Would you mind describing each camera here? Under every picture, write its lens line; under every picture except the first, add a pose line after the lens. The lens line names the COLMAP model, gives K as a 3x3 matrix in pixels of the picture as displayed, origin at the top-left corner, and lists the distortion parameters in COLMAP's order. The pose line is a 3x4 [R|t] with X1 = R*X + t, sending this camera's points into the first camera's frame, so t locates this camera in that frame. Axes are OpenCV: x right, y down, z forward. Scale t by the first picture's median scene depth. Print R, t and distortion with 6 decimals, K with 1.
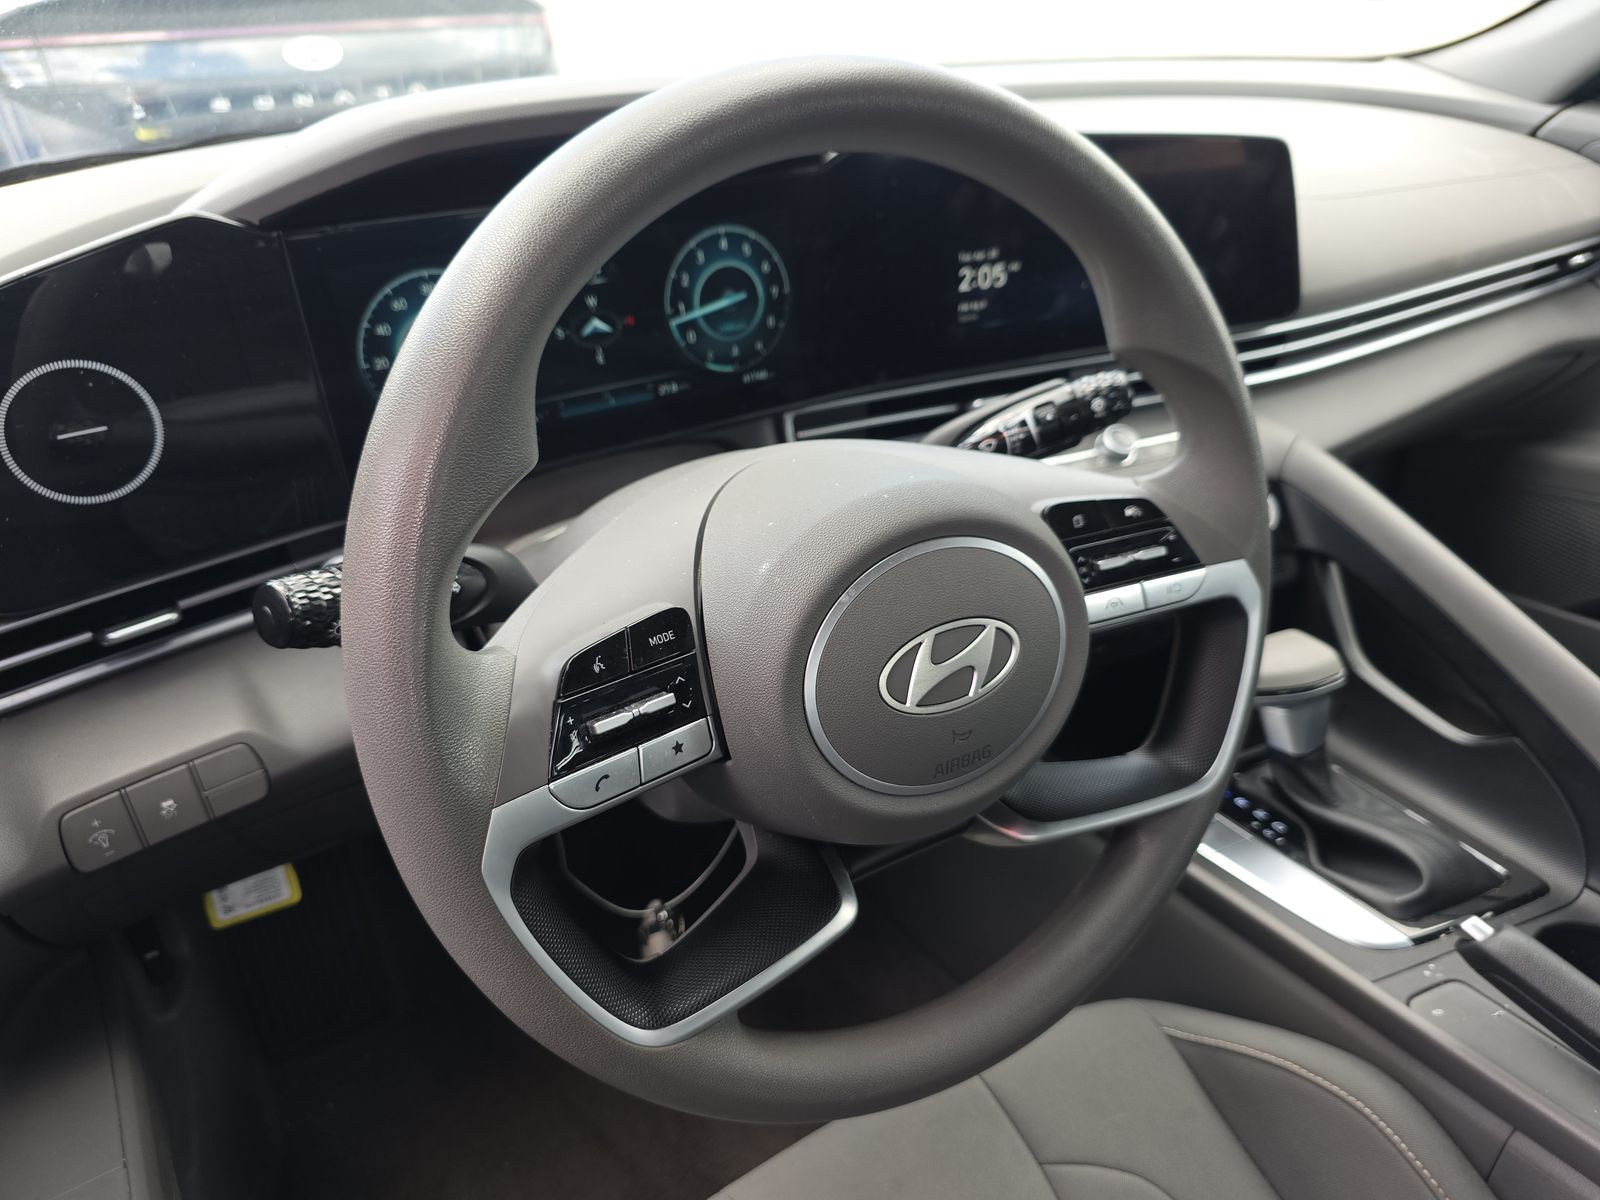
lens RADIAL K [[1191.3, 0, 800.0], [0, 1191.3, 600.0], [0, 0, 1]] dist [0.001920, -0.000437]
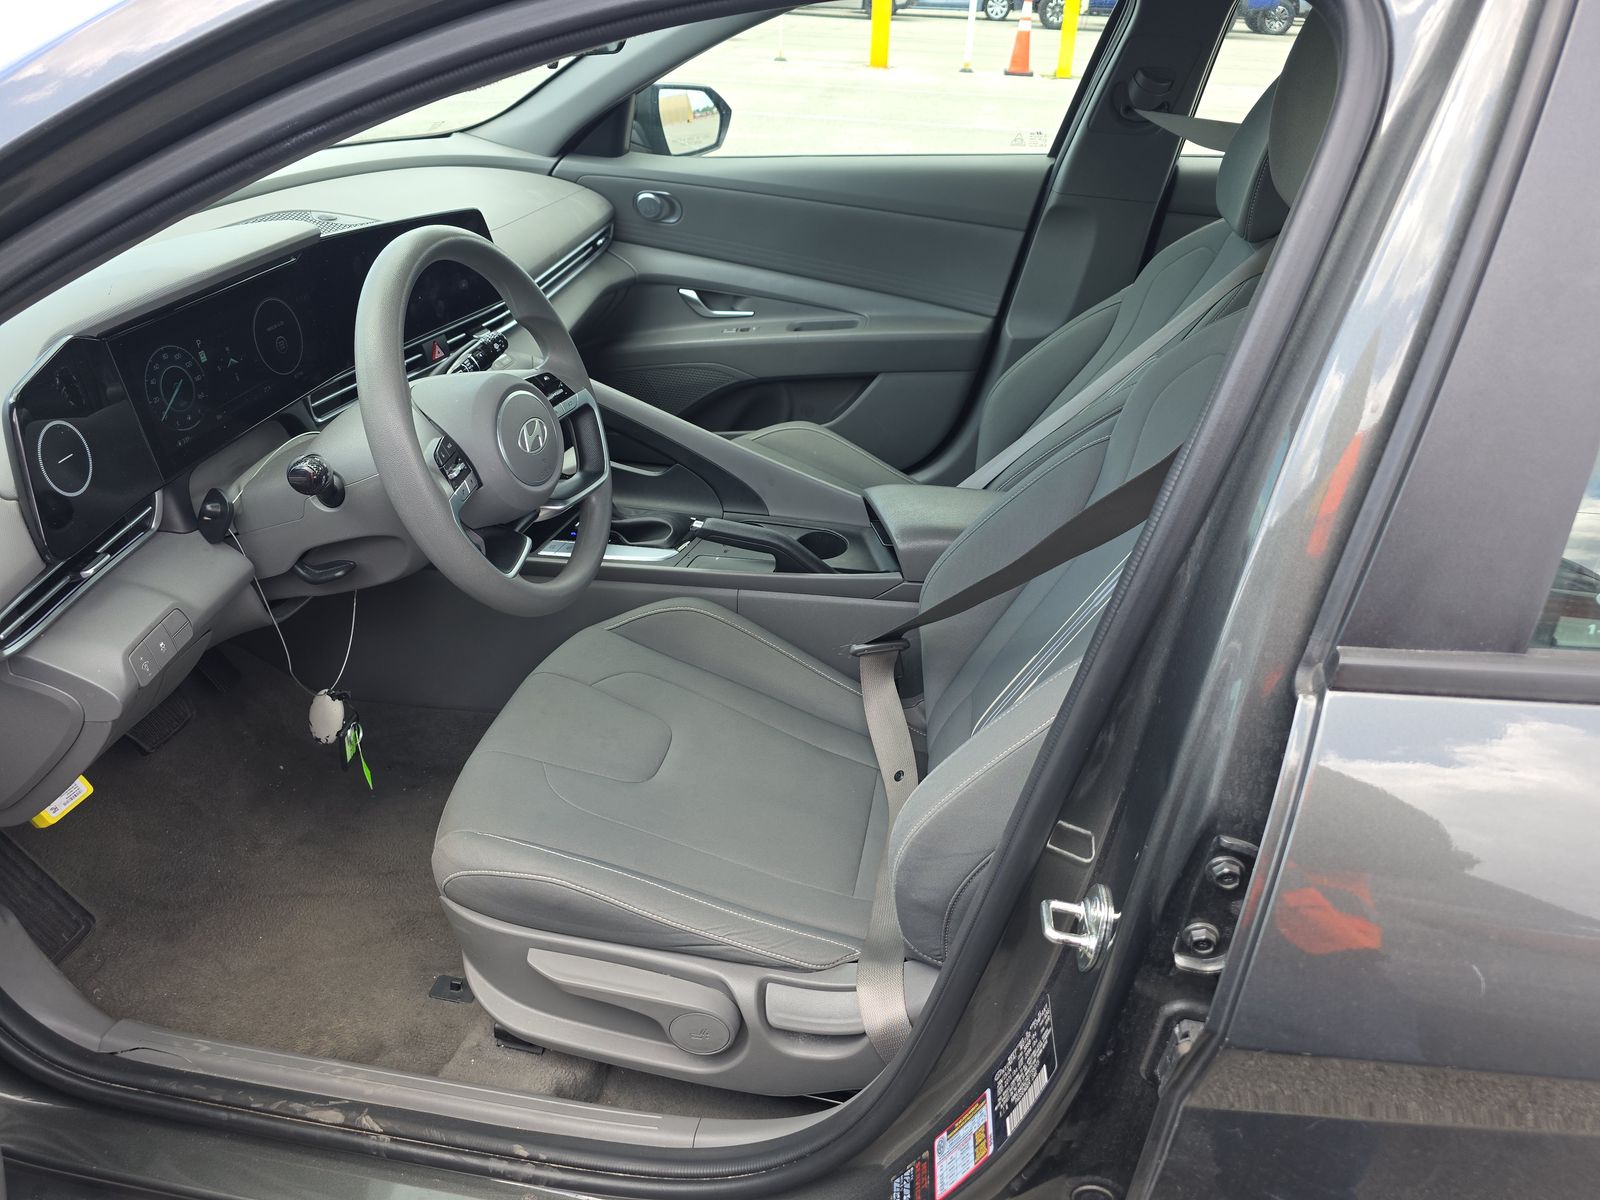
lens RADIAL K [[1093.3, 0, 800.6], [0, 1093.3, 612.1], [0, 0, 1]] dist [0.007198, -0.001005]
pose [[0.691901, -0.351541, 0.630628, -0.719536], [0.327330, 0.931266, 0.159996, 0.140909], [-0.643528, 0.095722, 0.759414, -0.772052]]
